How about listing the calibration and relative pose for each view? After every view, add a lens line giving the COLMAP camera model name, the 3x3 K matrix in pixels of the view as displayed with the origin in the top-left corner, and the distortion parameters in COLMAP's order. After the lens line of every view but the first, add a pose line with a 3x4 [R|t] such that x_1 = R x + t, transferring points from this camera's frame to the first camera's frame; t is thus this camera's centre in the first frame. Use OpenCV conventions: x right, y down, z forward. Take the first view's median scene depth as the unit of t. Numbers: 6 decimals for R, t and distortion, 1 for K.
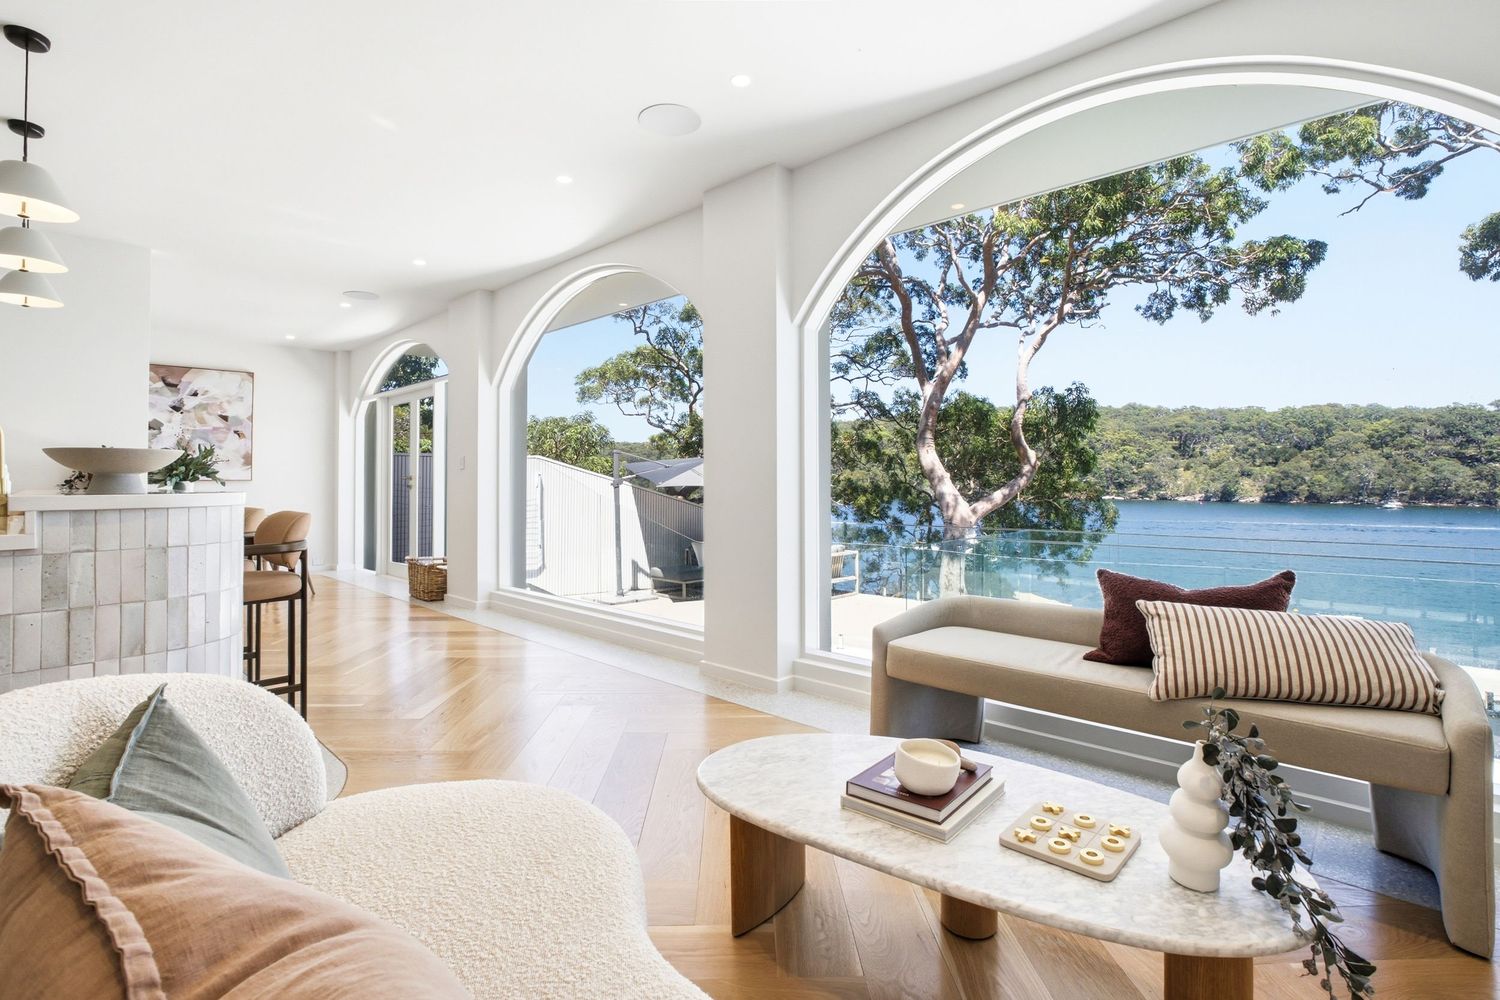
lens RADIAL K [[709.5, 0, 762.3], [0, 709.5, 474.1], [0, 0, 1]] dist [-0.002685, 0.001280]
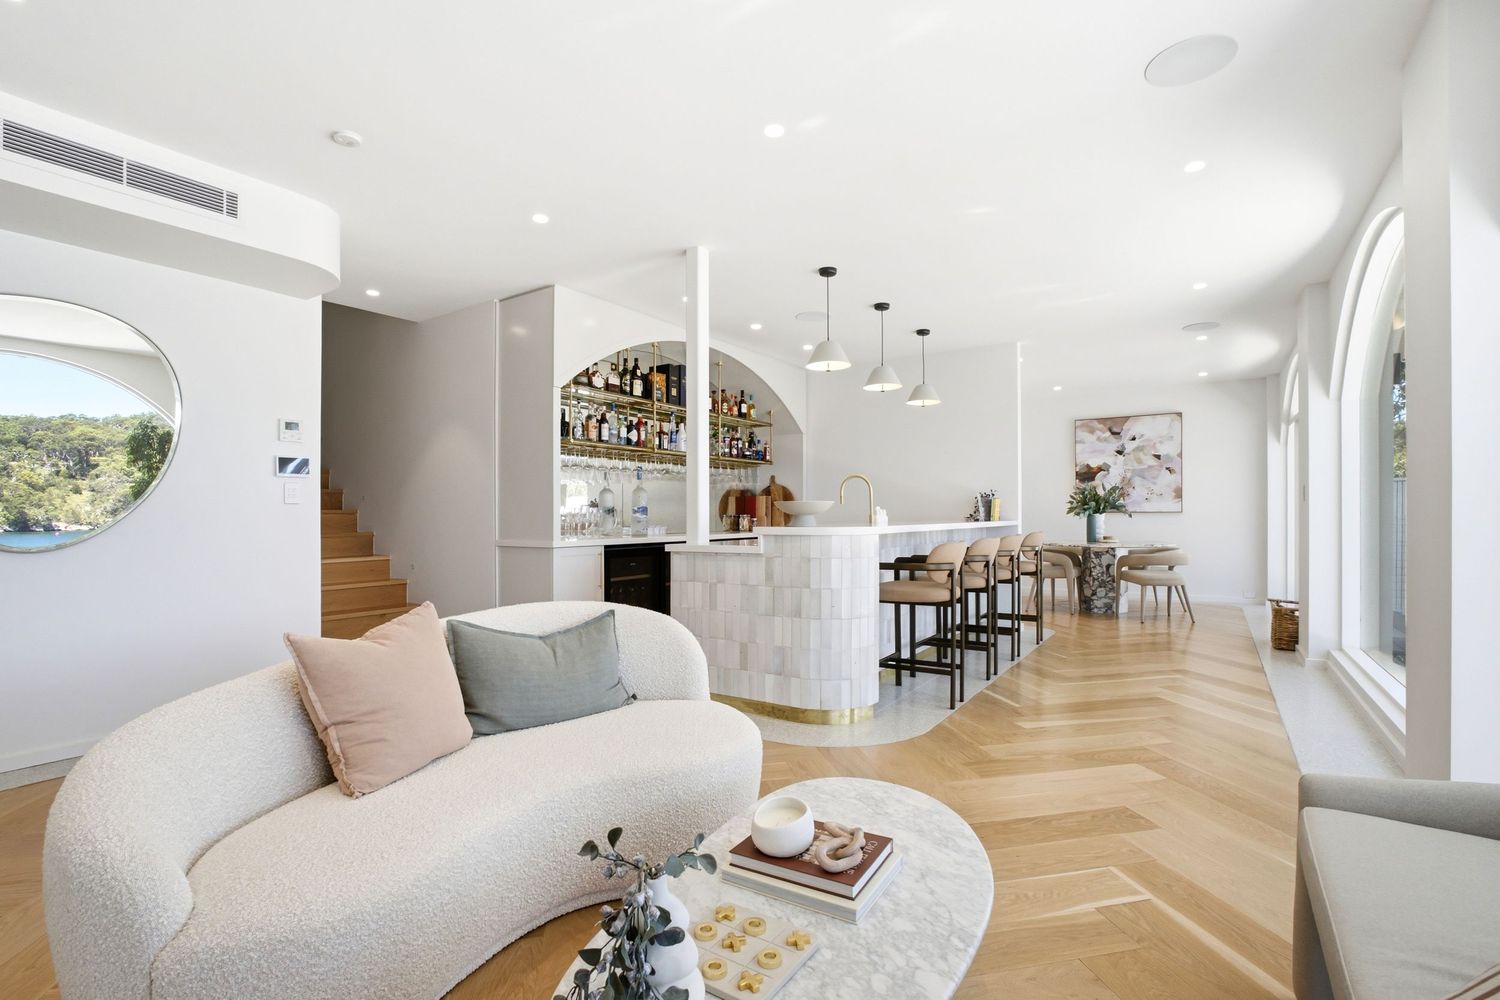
lens RADIAL K [[709.5, 0, 746.0], [0, 709.5, 508.2], [0, 0, 1]] dist [-0.002685, 0.001280]
pose [[0.183694, -0.005431, -0.982968, 0.238914], [0.014616, 0.999889, -0.002793, -0.004069], [0.982875, -0.013854, 0.183753, 0.157377]]
